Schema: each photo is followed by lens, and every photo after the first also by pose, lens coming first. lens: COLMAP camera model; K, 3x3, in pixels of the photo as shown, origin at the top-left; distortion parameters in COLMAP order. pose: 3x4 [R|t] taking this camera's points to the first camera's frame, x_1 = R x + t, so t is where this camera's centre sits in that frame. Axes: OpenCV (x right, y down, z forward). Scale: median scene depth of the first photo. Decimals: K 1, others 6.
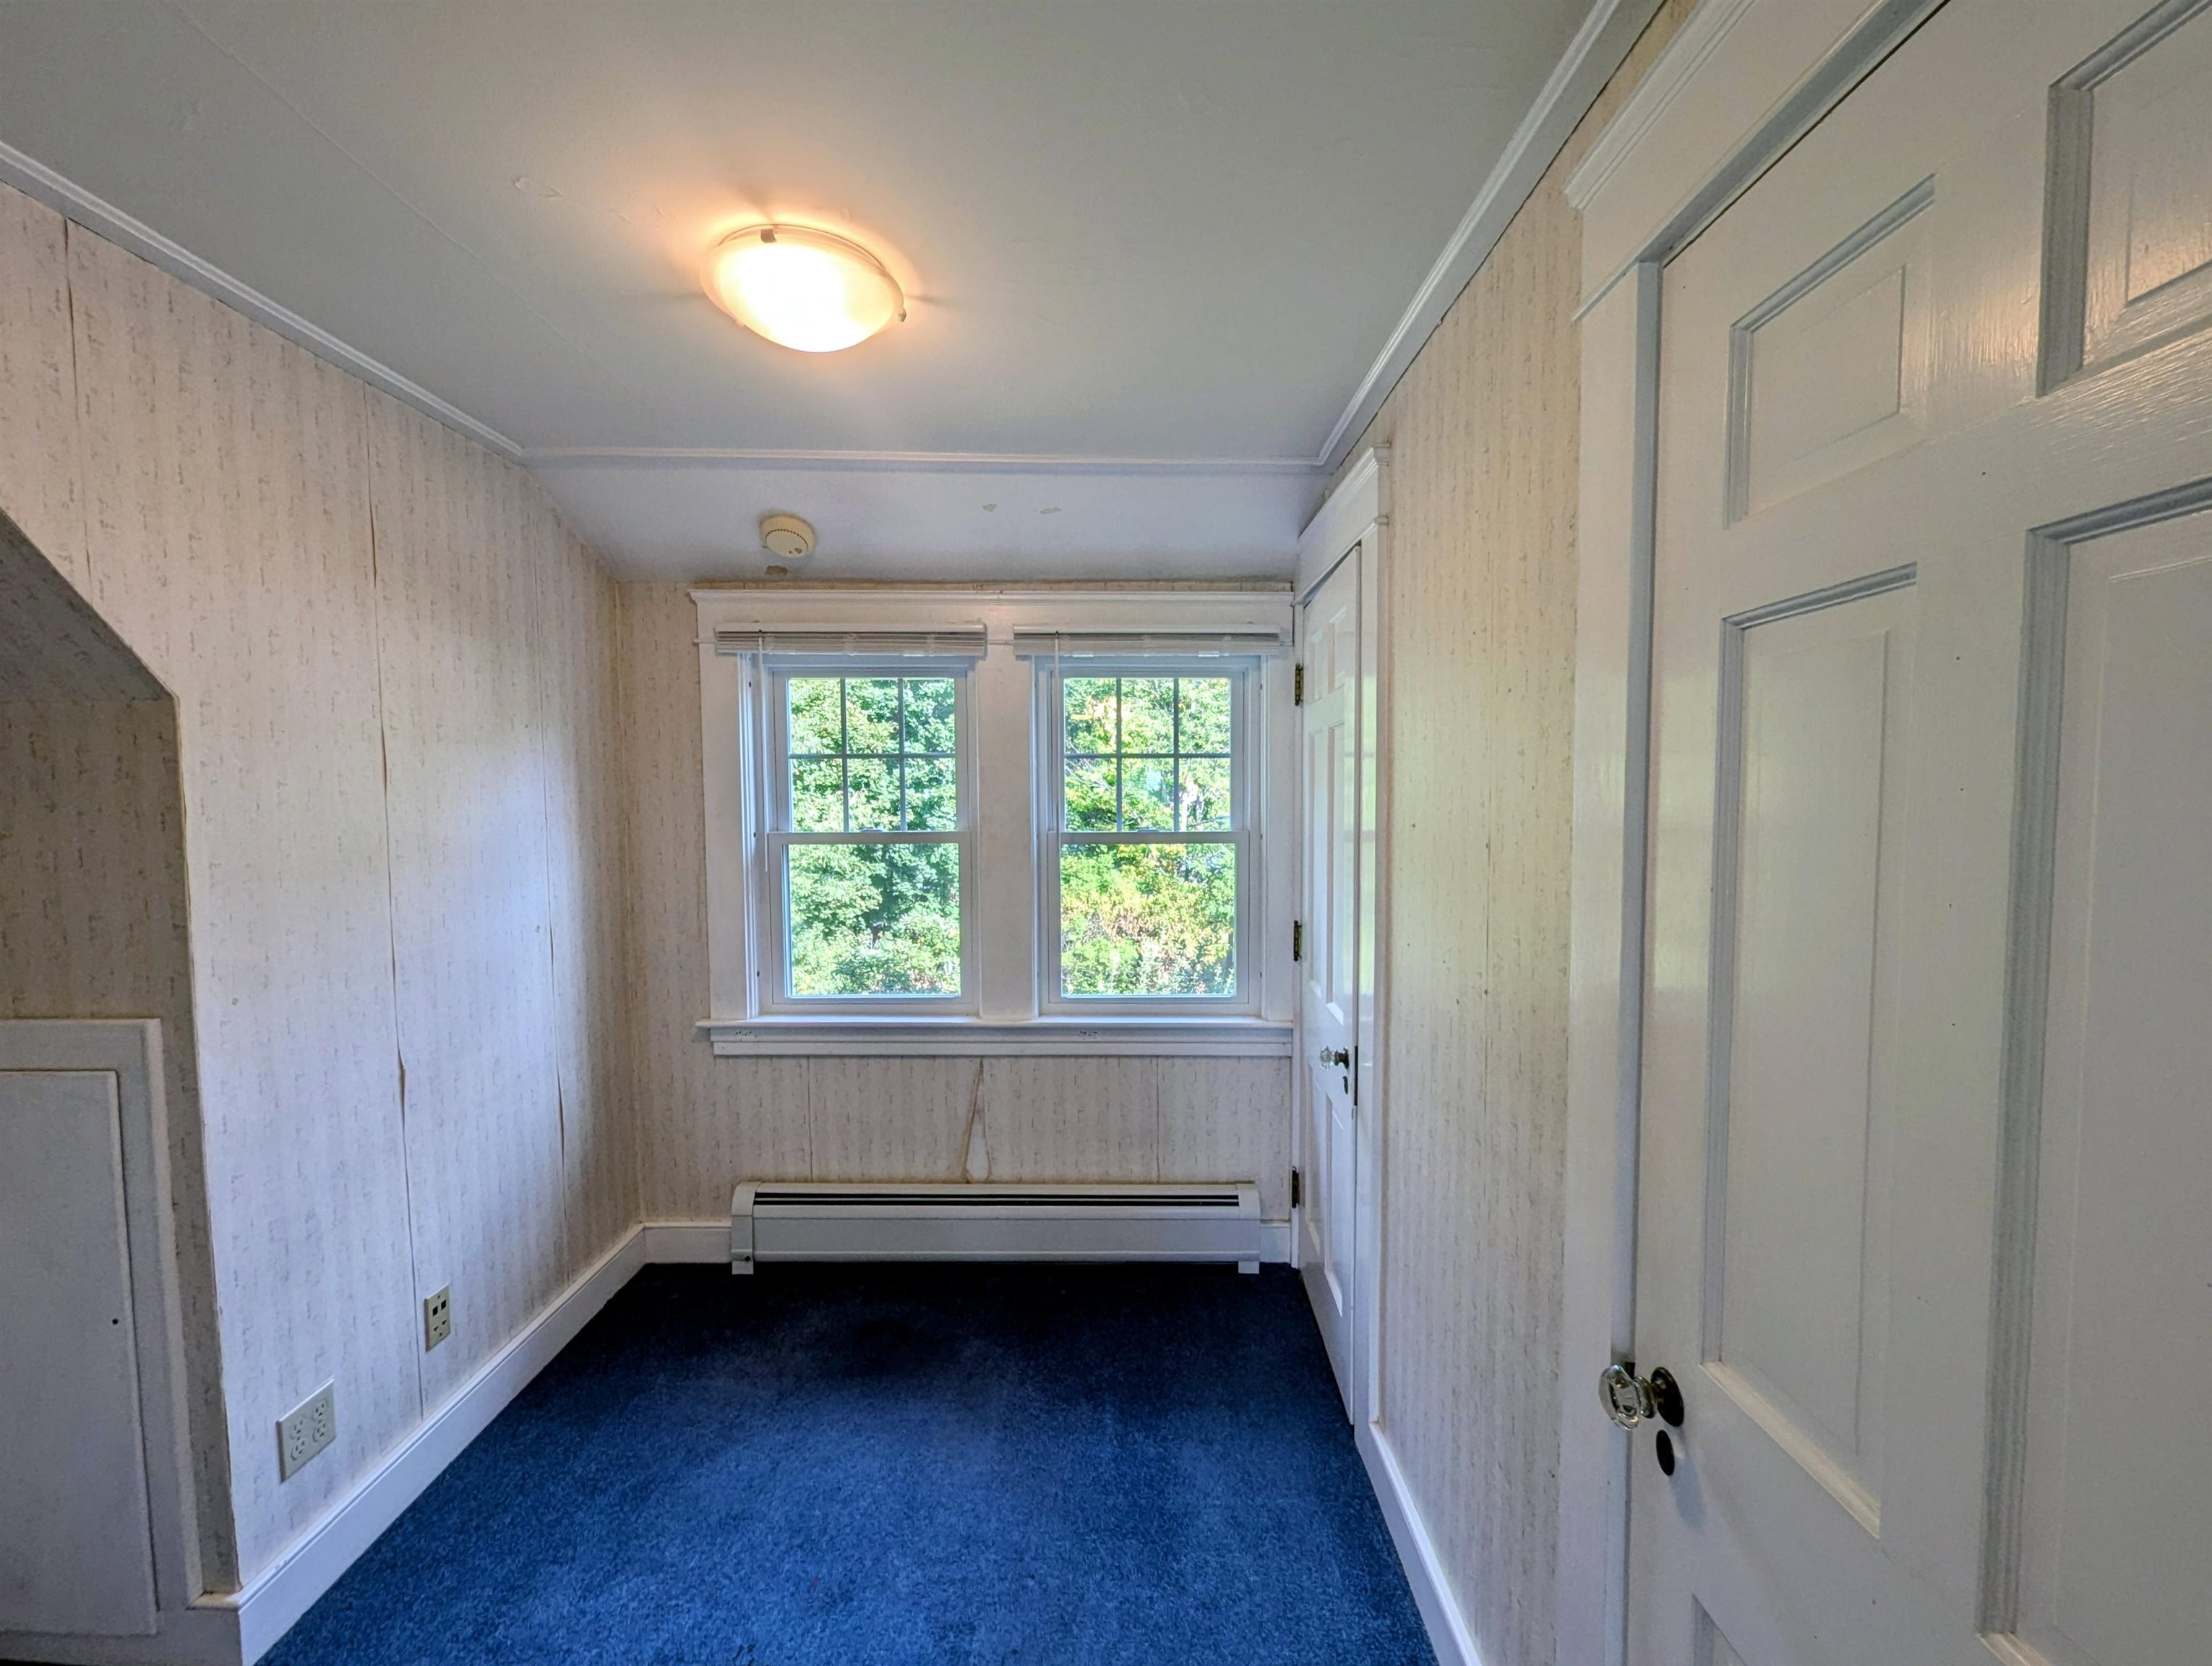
lens RADIAL K [[936.3, 0, 1121.6], [0, 936.3, 849.1], [0, 0, 1]] dist [0.000333, -0.002809]
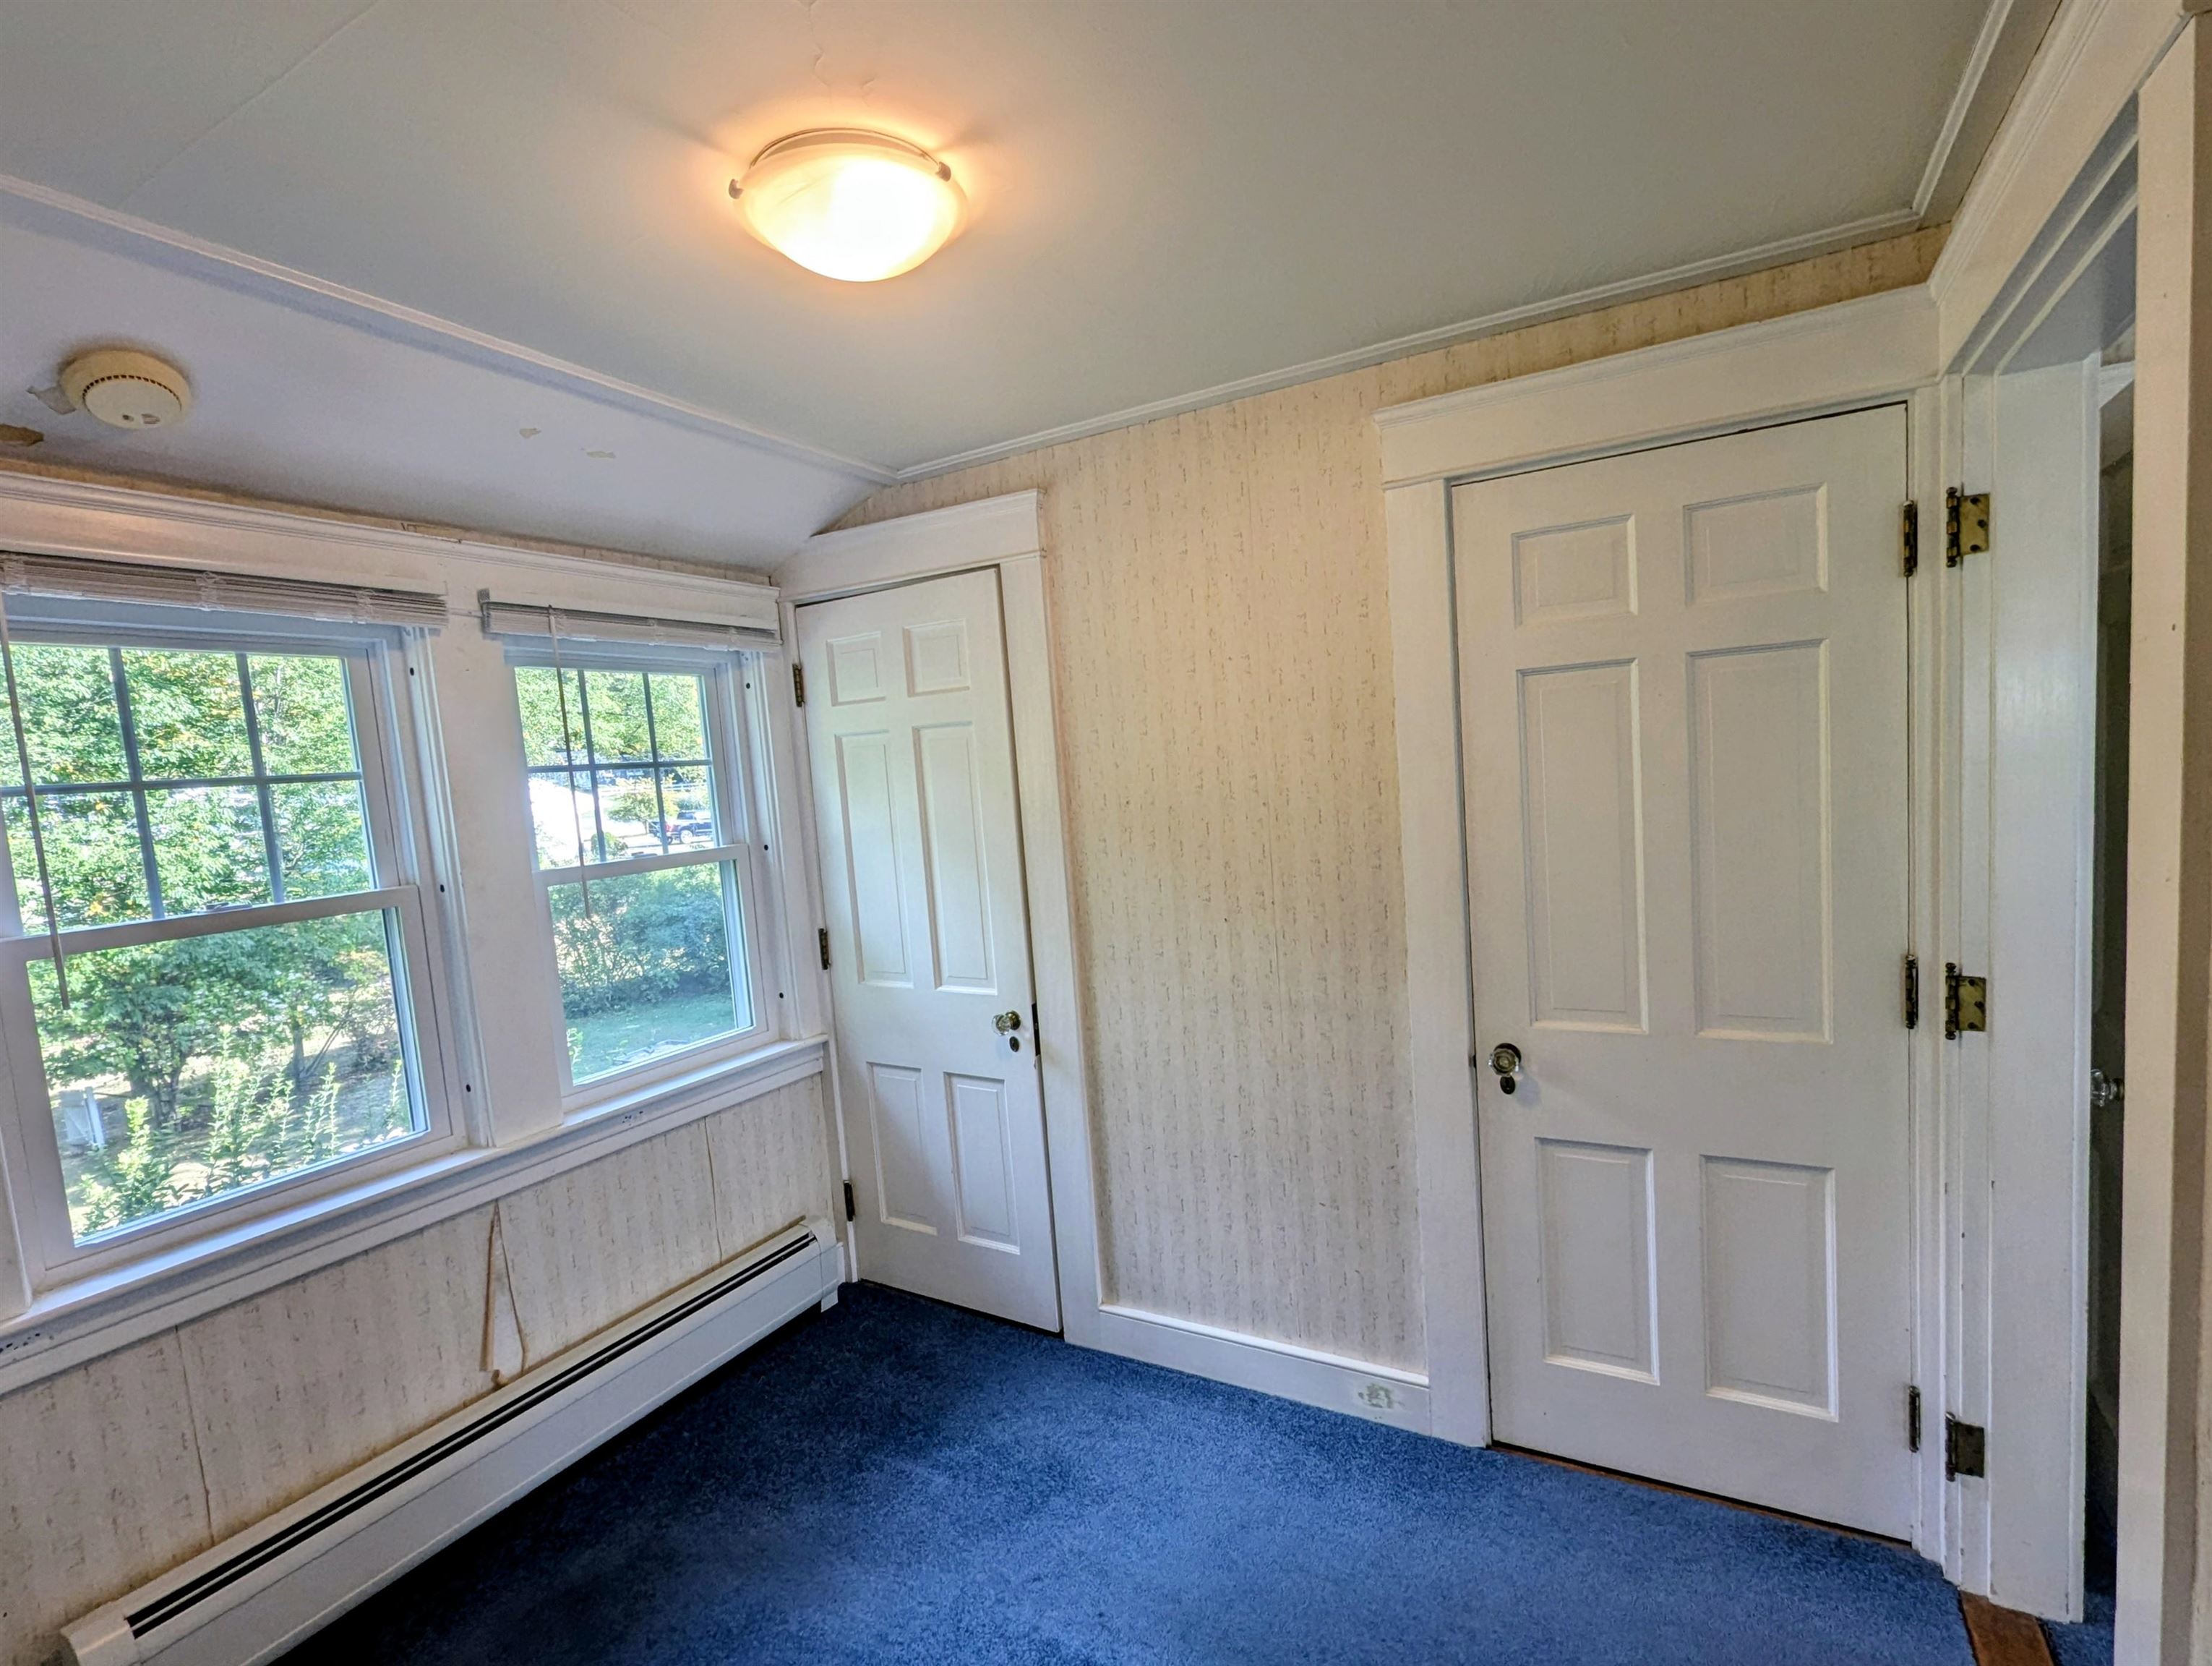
lens RADIAL K [[1033.3, 0, 1106.4], [0, 1033.3, 854.5], [0, 0, 1]] dist [0.018065, -0.008594]
pose [[0.495405, -0.110480, 0.861608, -0.577573], [0.122643, 0.990839, 0.056533, -0.024049], [-0.859961, 0.077663, 0.504416, 0.198270]]
